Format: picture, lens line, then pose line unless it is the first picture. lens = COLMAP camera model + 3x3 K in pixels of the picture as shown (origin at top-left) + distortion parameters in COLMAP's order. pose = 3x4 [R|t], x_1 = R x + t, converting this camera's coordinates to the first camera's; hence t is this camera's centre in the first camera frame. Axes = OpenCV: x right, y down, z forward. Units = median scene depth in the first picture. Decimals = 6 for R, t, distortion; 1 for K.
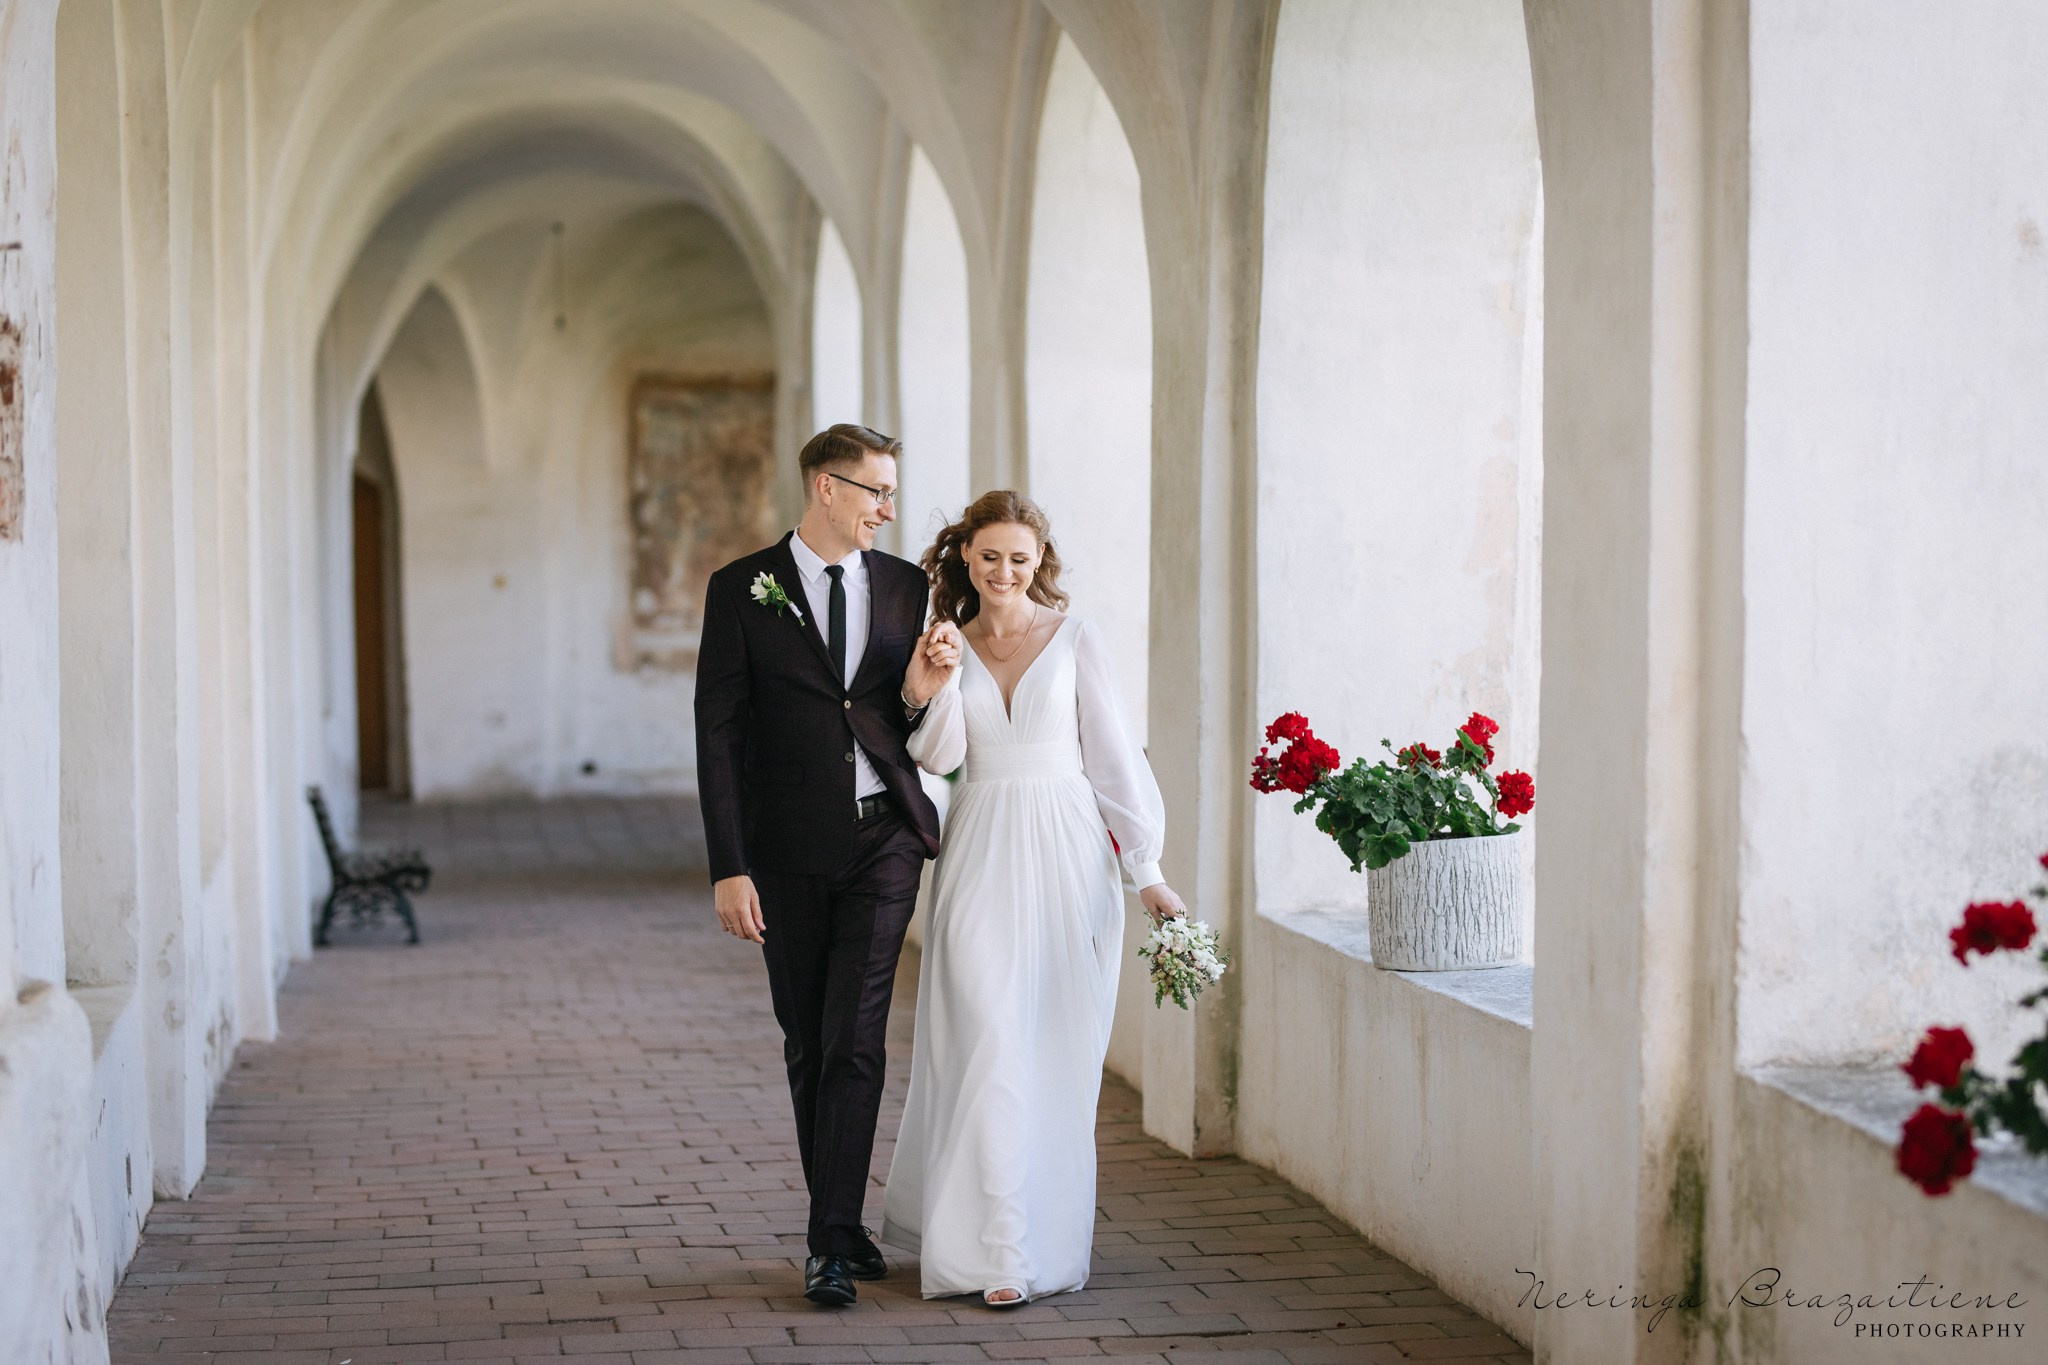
lens RADIAL K [[4752.5, 0, 1024.0], [0, 4752.5, 682.5], [0, 0, 1]] dist [0.059526, -0.854078]
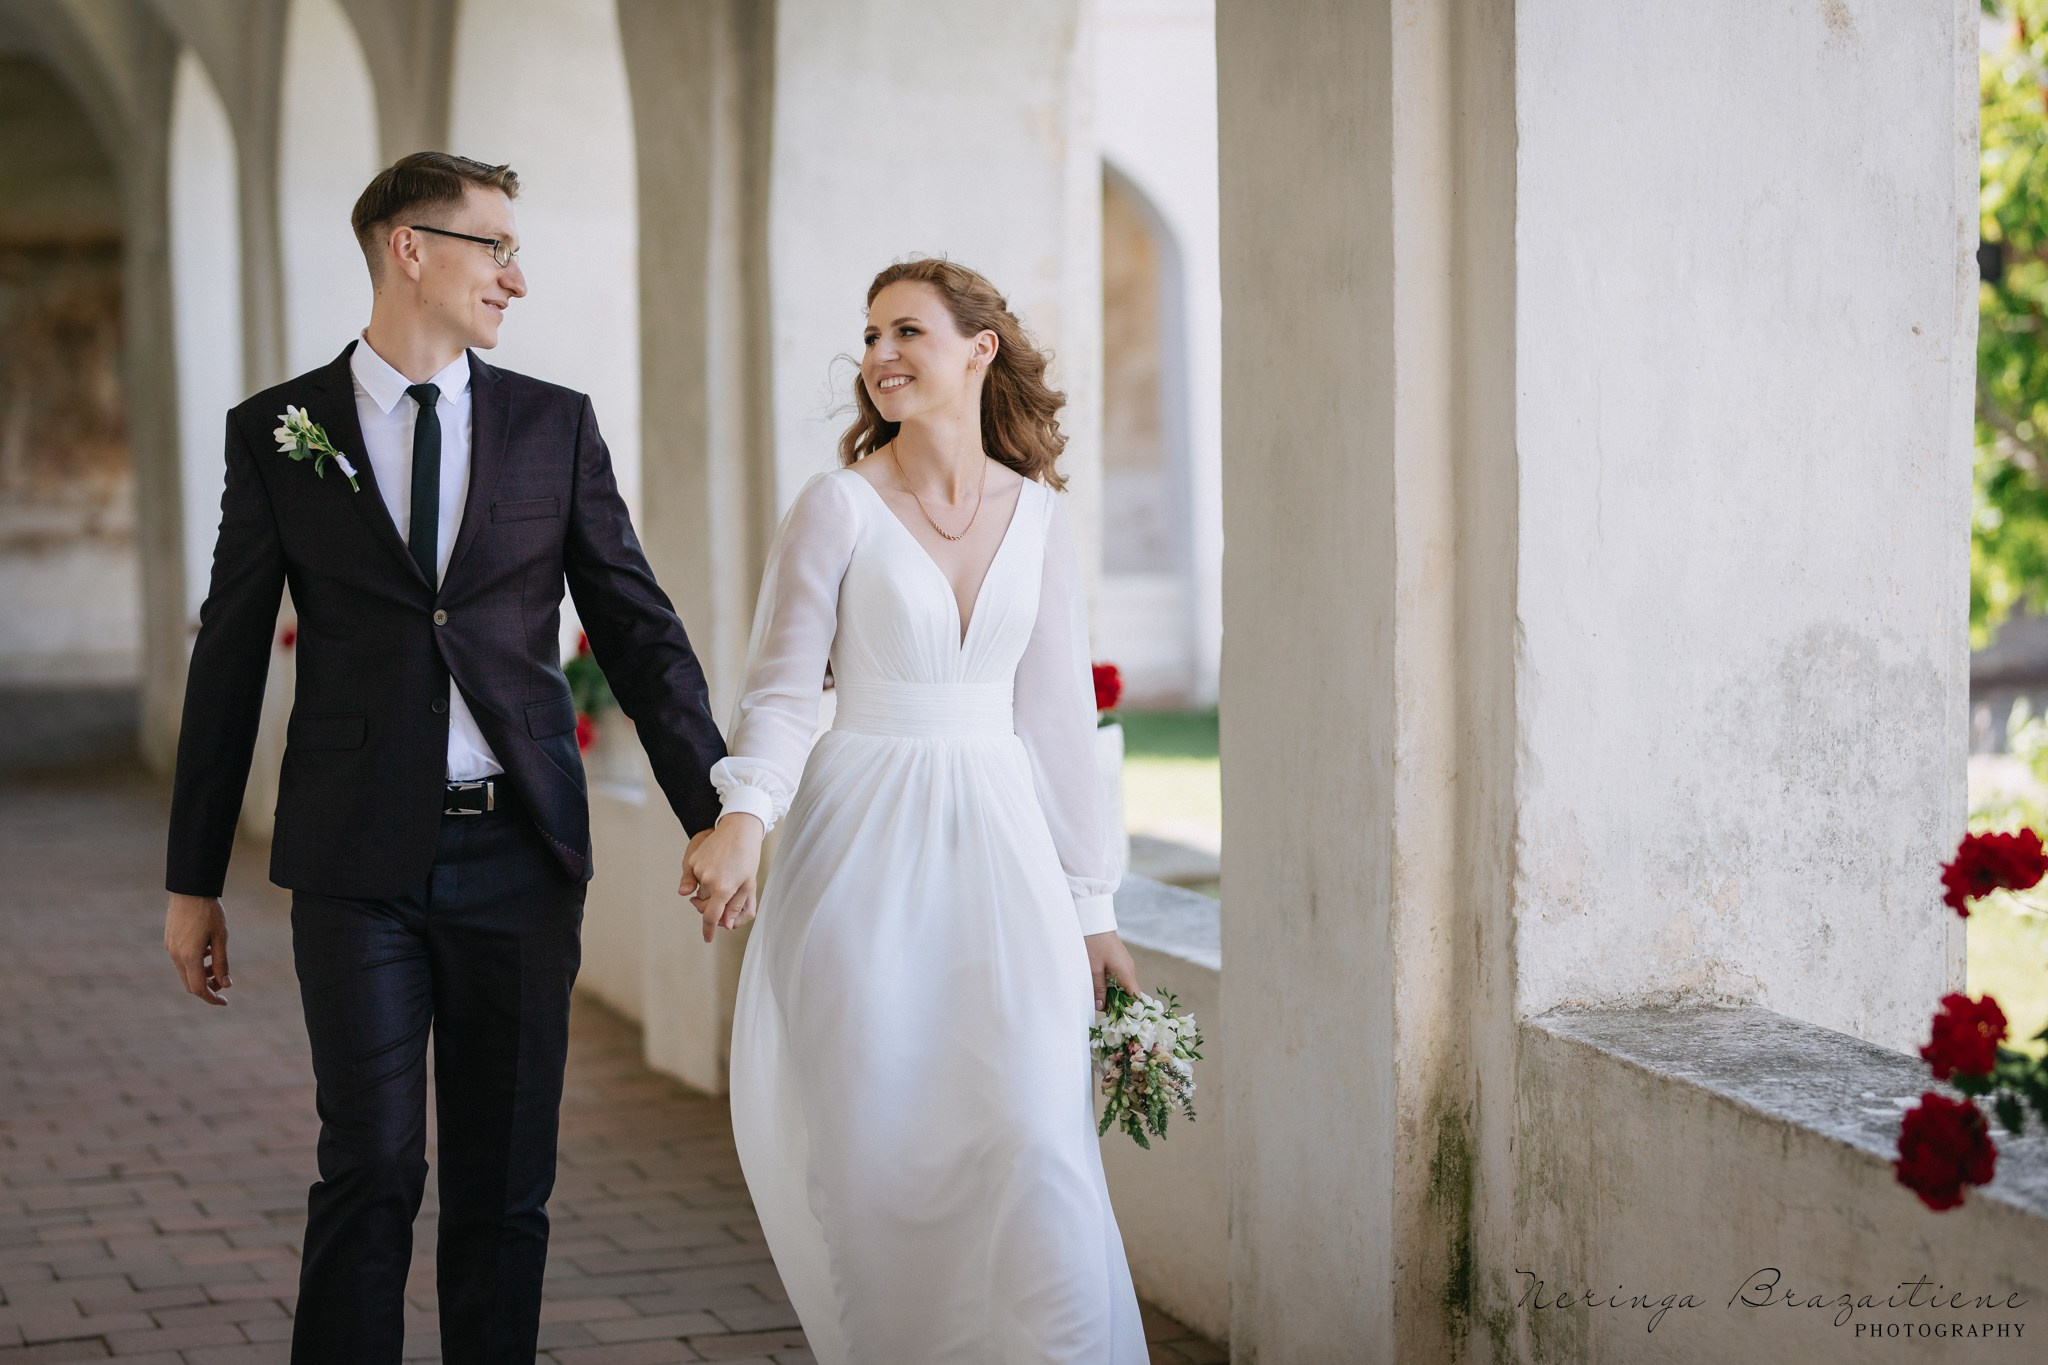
lens RADIAL K [[4752.5, 0, 1024.0], [0, 4752.5, 682.5], [0, 0, 1]] dist [0.059526, -0.854078]
pose [[0.989488, -0.027741, 0.141932, -0.052666], [0.023696, 0.999266, 0.030109, -0.004849], [-0.142663, -0.026430, 0.989418, 0.186527]]
